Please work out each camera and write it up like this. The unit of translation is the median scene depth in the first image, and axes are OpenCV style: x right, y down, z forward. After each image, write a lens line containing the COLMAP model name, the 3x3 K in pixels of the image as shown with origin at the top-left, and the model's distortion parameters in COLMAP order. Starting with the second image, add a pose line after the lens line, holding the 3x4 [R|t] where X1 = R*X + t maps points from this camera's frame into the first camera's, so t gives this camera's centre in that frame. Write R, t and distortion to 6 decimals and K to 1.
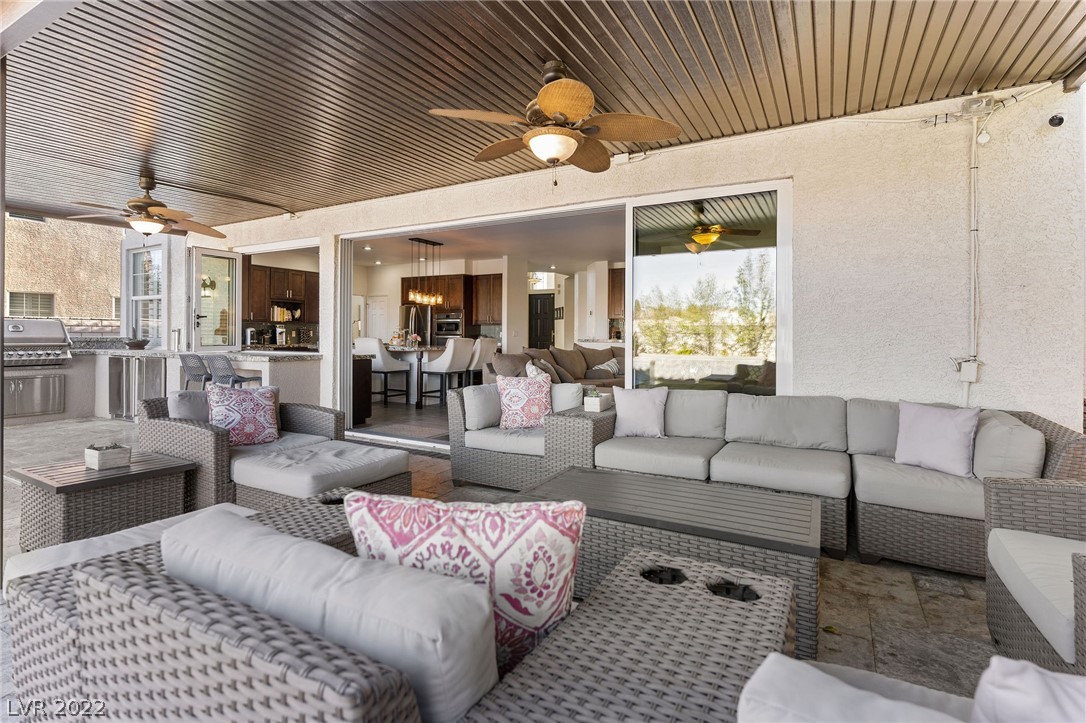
lens RADIAL K [[528.7, 0, 537.2], [0, 528.7, 335.9], [0, 0, 1]] dist [0.001536, 0.000030]
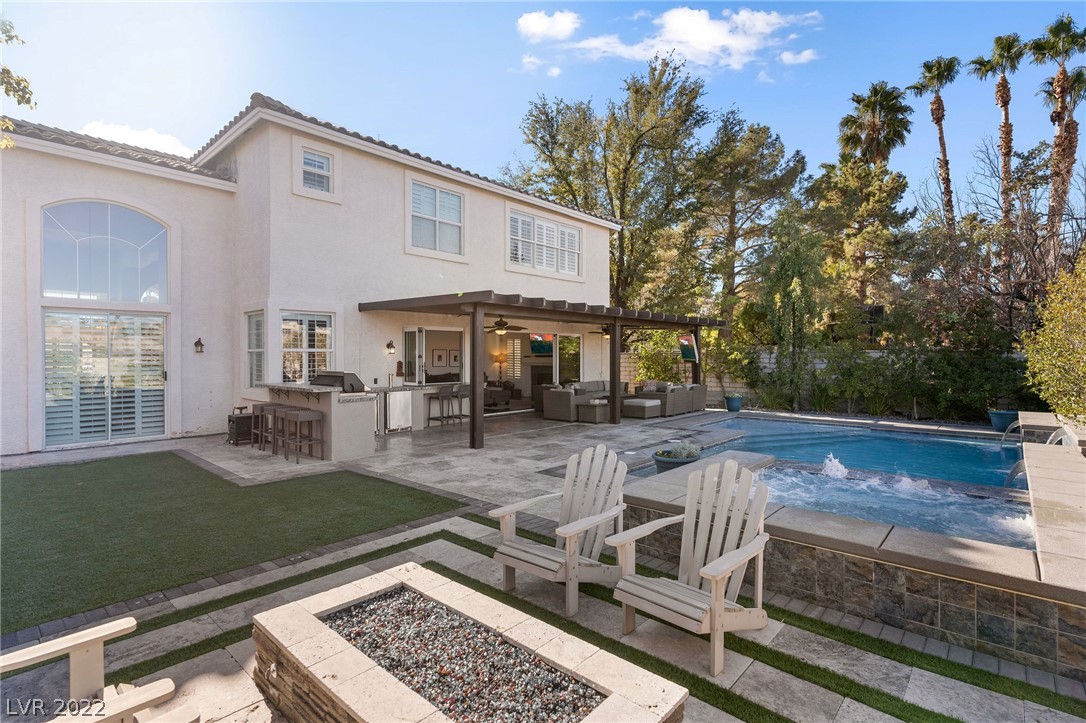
lens RADIAL K [[520.9, 0, 539.6], [0, 520.9, 357.0], [0, 0, 1]] dist [0.002751, -0.001503]
pose [[0.218948, -0.008607, 0.975699, -1.427851], [0.002434, 0.999963, 0.008275, -0.050701], [-0.975733, 0.000563, 0.218961, 0.140437]]
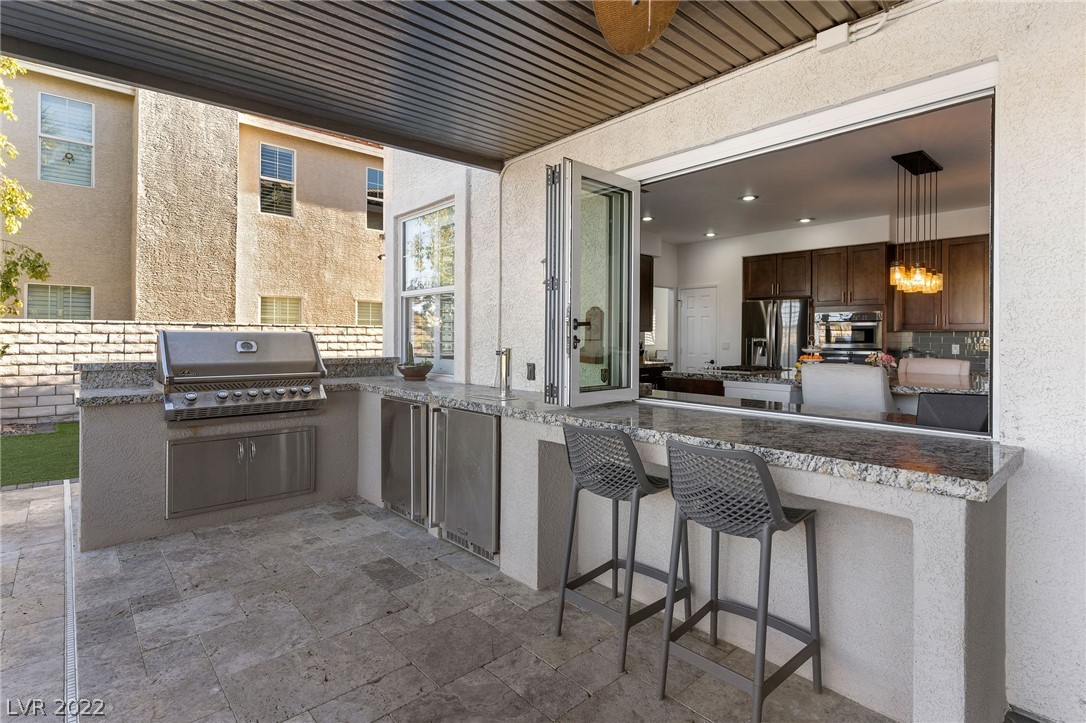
lens RADIAL K [[541.6, 0, 538.3], [0, 541.6, 336.2], [0, 0, 1]] dist [0.002259, 0.000257]
pose [[0.946830, -0.002845, -0.321723, -0.328257], [0.001421, 0.999988, -0.004663, -0.015036], [0.321732, 0.003958, 0.946822, 0.359861]]
